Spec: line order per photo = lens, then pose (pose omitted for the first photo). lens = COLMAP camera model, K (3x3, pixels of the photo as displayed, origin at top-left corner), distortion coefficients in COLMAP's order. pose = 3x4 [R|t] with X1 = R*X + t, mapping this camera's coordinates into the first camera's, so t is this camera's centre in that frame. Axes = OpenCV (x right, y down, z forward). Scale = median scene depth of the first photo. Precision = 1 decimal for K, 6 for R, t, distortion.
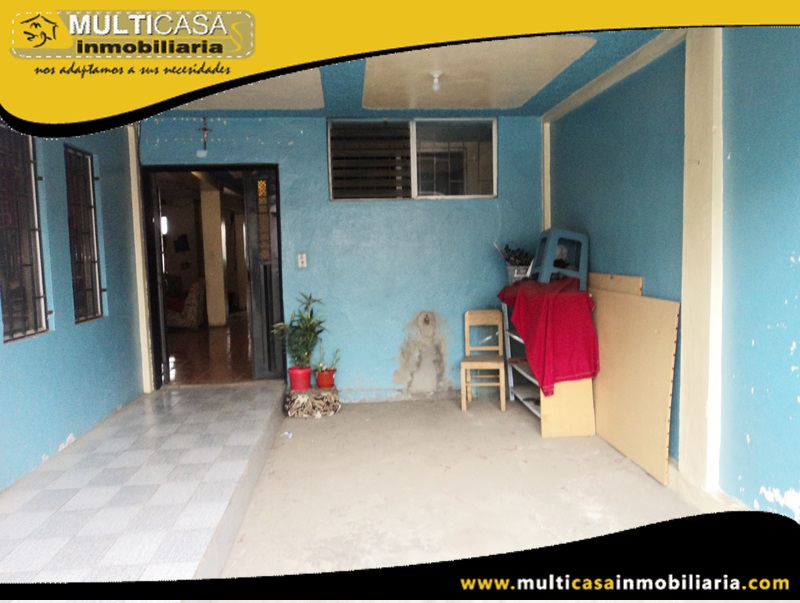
lens RADIAL K [[678.2, 0, 399.8], [0, 678.2, 301.3], [0, 0, 1]] dist [-0.000845, 0.001115]
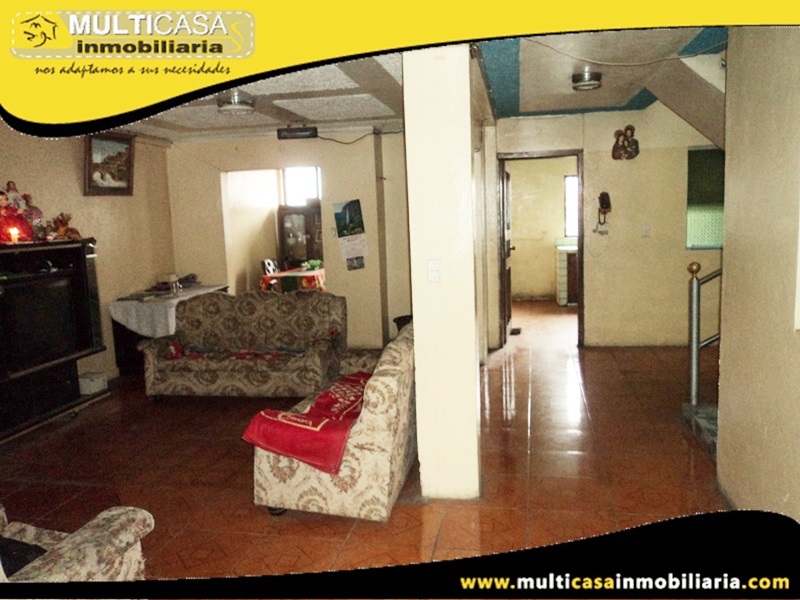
lens RADIAL K [[678.2, 0, 400.0], [0, 678.2, 300.0], [0, 0, 1]] dist [-0.000845, 0.001115]
pose [[0.969430, 0.007538, -0.245253, -0.225770], [0.004915, 0.998731, 0.050121, -0.070392], [0.245320, -0.049794, 0.968162, 0.729607]]
